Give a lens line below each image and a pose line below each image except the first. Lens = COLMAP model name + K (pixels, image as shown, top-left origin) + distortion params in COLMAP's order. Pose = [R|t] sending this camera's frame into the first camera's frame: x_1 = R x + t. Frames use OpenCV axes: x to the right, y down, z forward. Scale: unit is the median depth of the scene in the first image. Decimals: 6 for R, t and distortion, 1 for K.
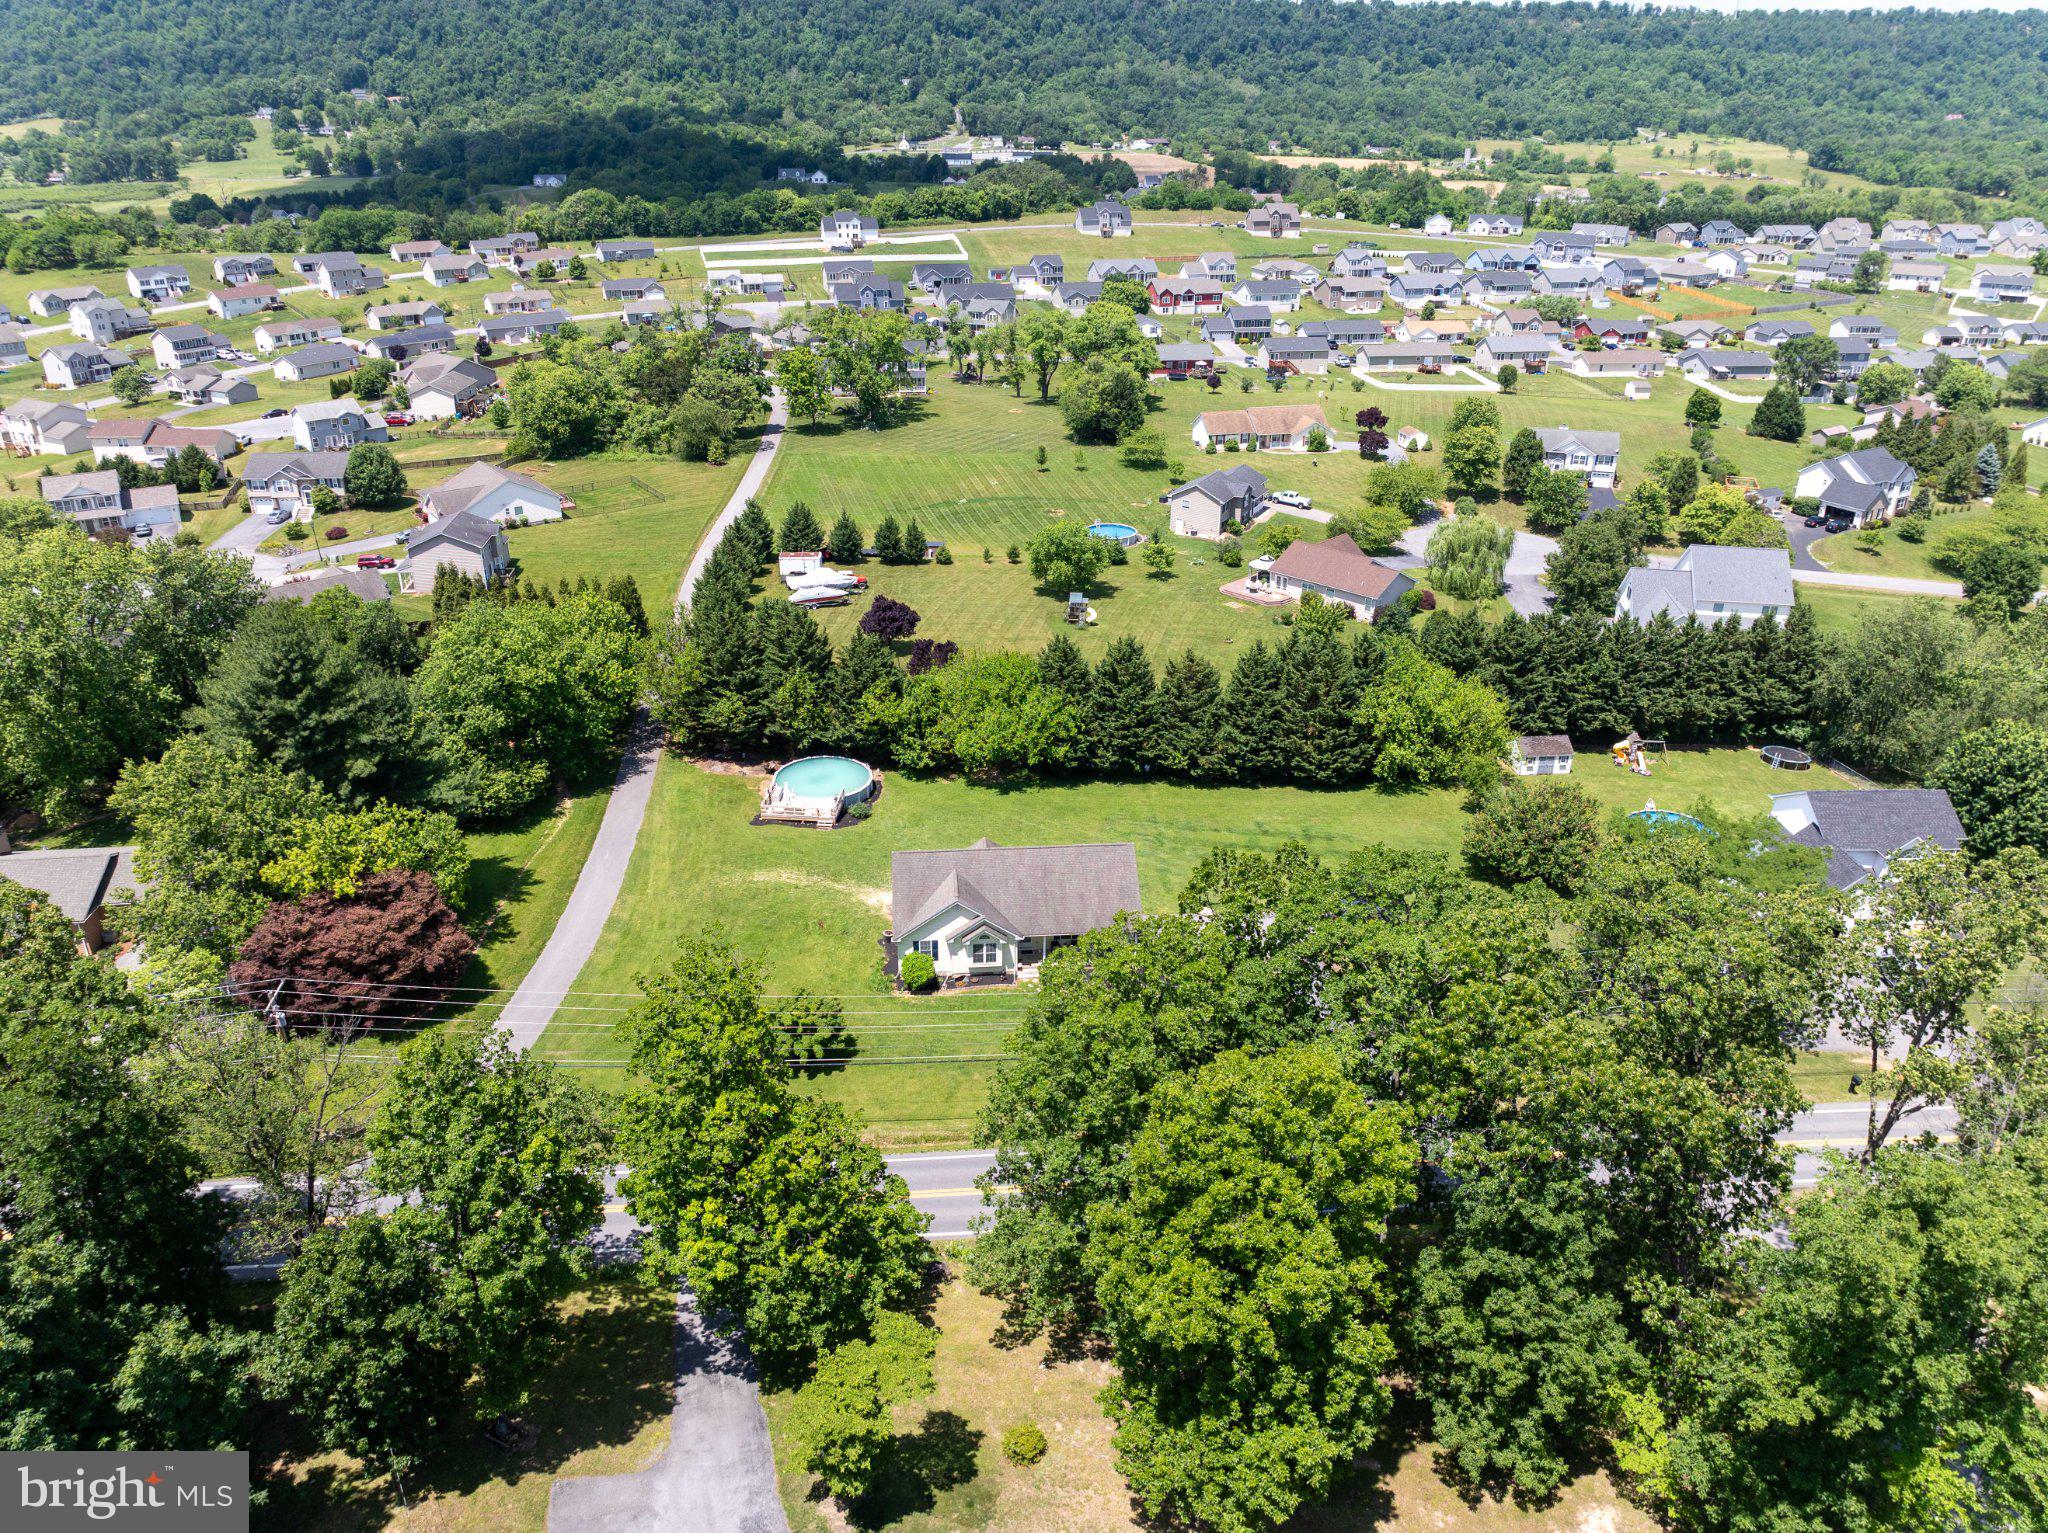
lens RADIAL K [[1445.9, 0, 1018.0], [0, 1445.9, 763.8], [0, 0, 1]] dist [-0.054385, 0.029512]
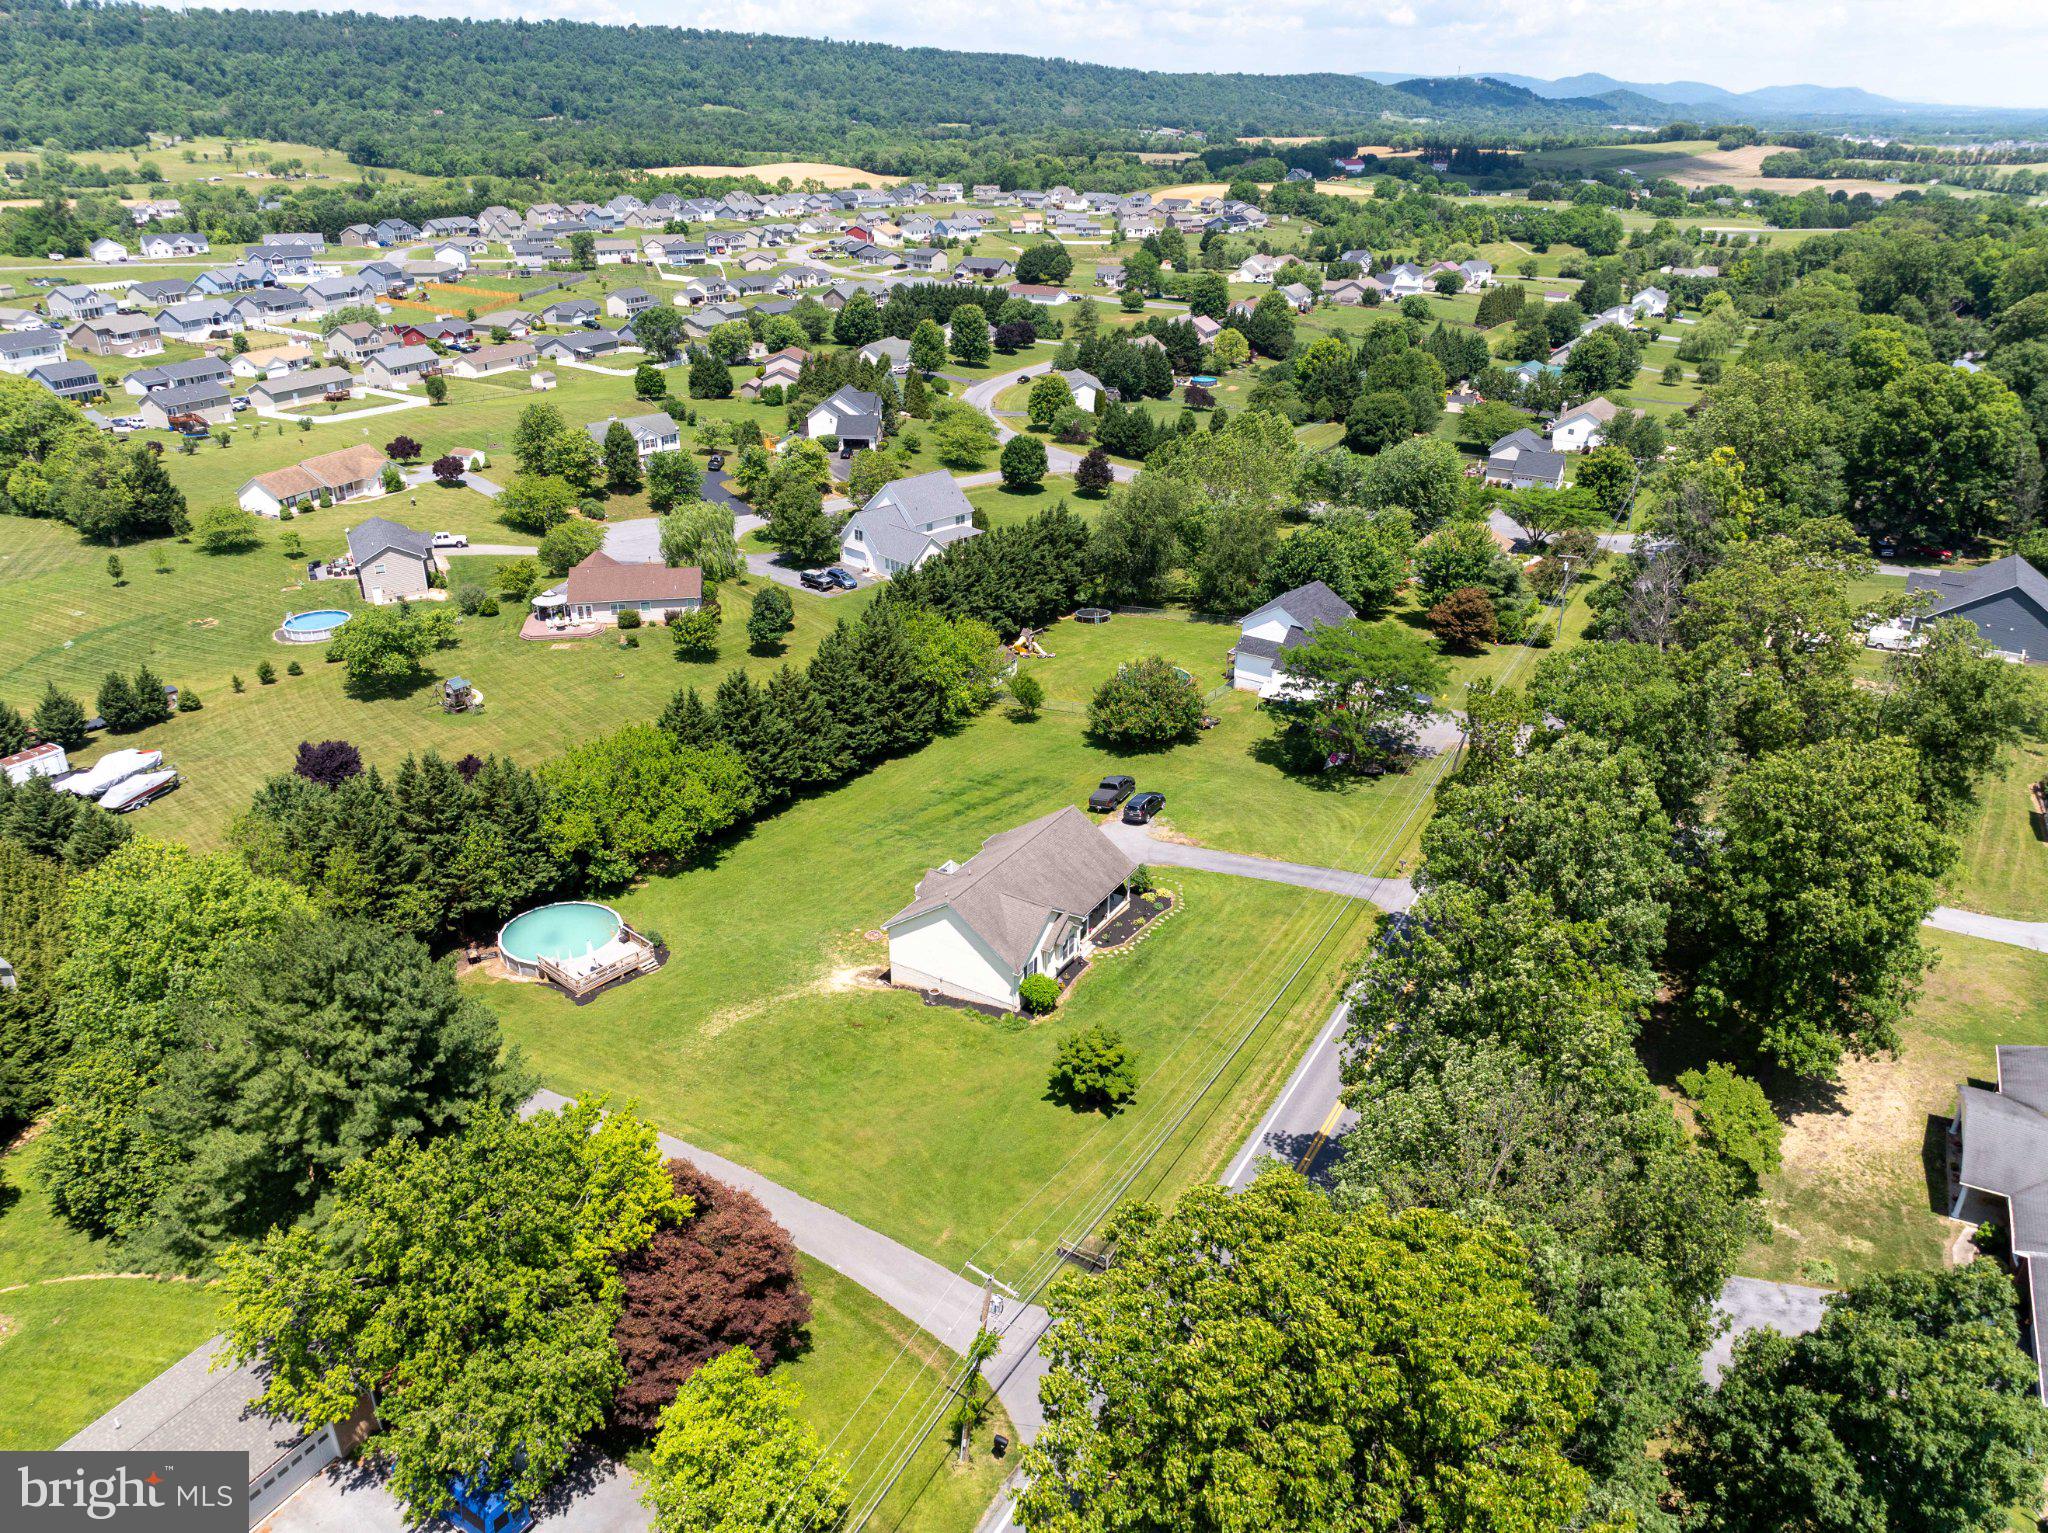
lens RADIAL K [[1445.9, 0, 1030.9], [0, 1445.9, 761.3], [0, 0, 1]] dist [-0.054385, 0.029512]
pose [[0.586039, -0.341168, 0.734958, -0.365745], [0.341797, 0.926477, 0.157531, -0.079300], [-0.734666, 0.158887, 0.659562, 0.157453]]
